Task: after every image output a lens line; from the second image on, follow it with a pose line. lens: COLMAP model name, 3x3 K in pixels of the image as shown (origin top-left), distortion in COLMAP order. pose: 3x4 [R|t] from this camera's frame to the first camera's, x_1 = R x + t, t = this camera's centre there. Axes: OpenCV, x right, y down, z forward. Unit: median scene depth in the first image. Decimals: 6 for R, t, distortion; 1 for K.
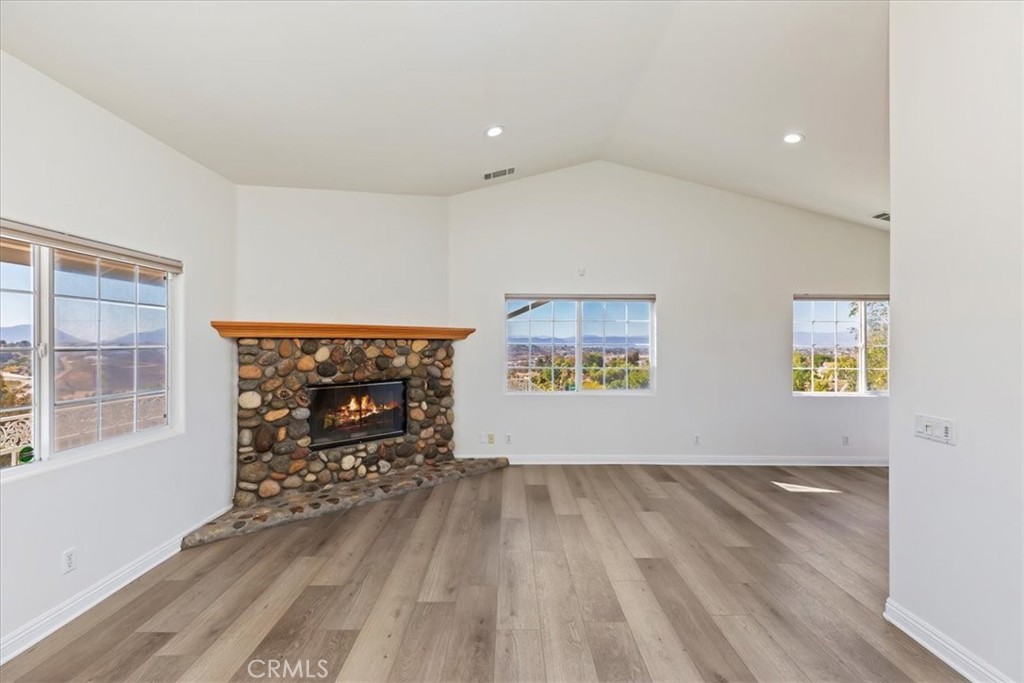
lens RADIAL K [[464.4, 0, 512.0], [0, 464.4, 341.5], [0, 0, 1]] dist [-0.002162, -0.000419]
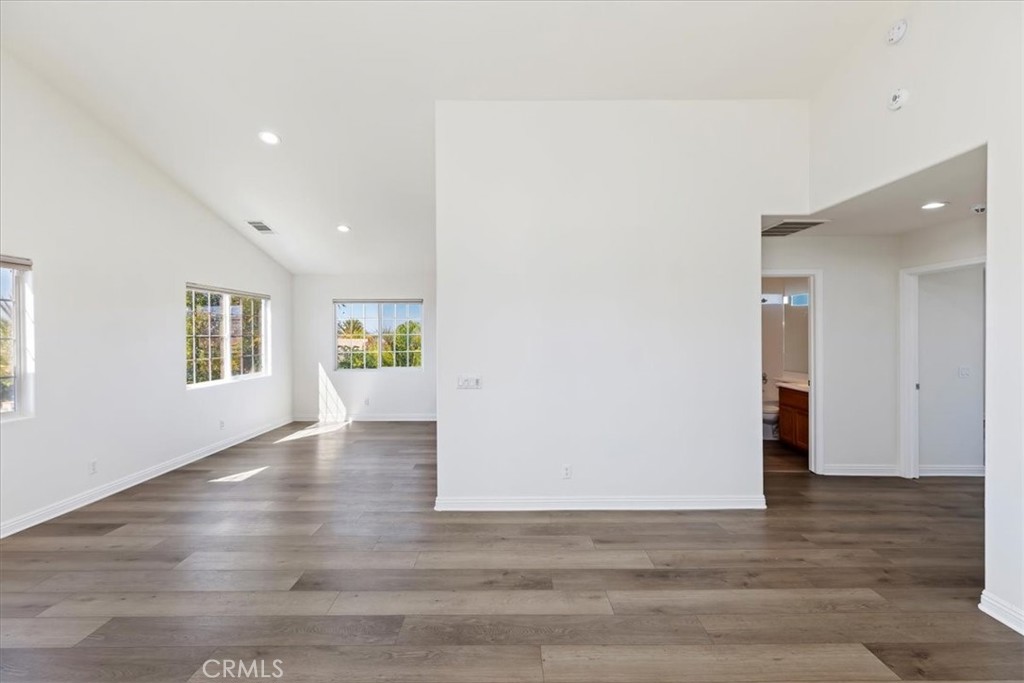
lens RADIAL K [[464.4, 0, 512.0], [0, 464.4, 341.5], [0, 0, 1]] dist [-0.002162, -0.000419]
pose [[-0.003755, -0.030042, 0.999542, -0.400342], [0.002828, 0.999544, 0.030053, -0.005504], [-0.999989, 0.002939, -0.003669, 0.427730]]
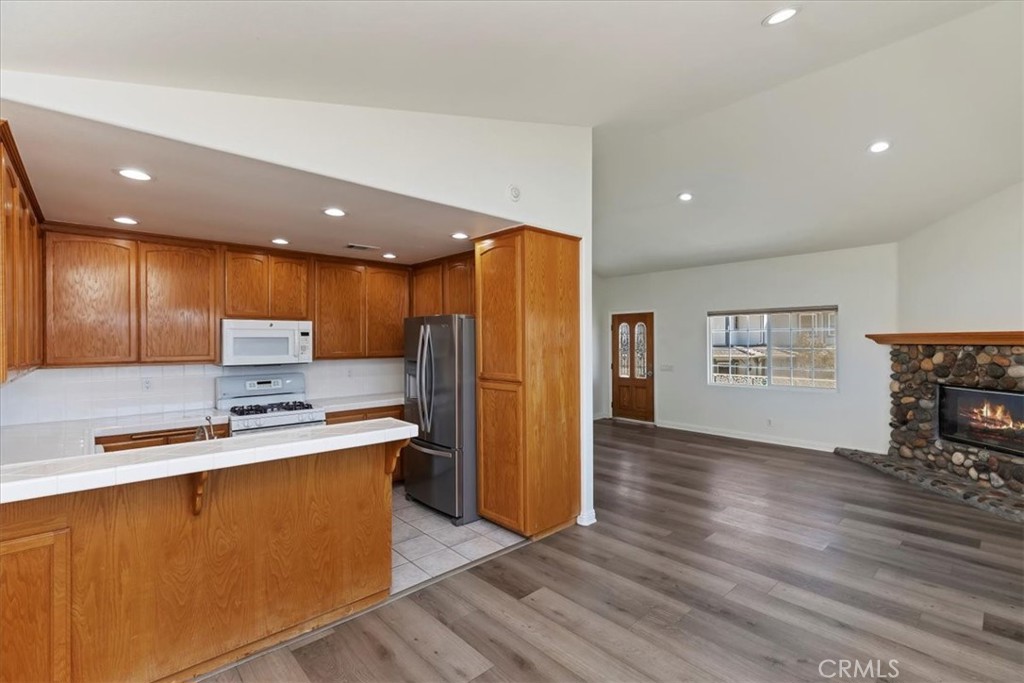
lens RADIAL K [[464.4, 0, 512.0], [0, 464.4, 341.5], [0, 0, 1]] dist [-0.002162, -0.000419]
pose [[-0.736671, 0.001743, -0.676250, 1.184453], [-0.000009, 0.999997, 0.002587, -0.018380], [0.676252, 0.001912, -0.736668, 1.117389]]
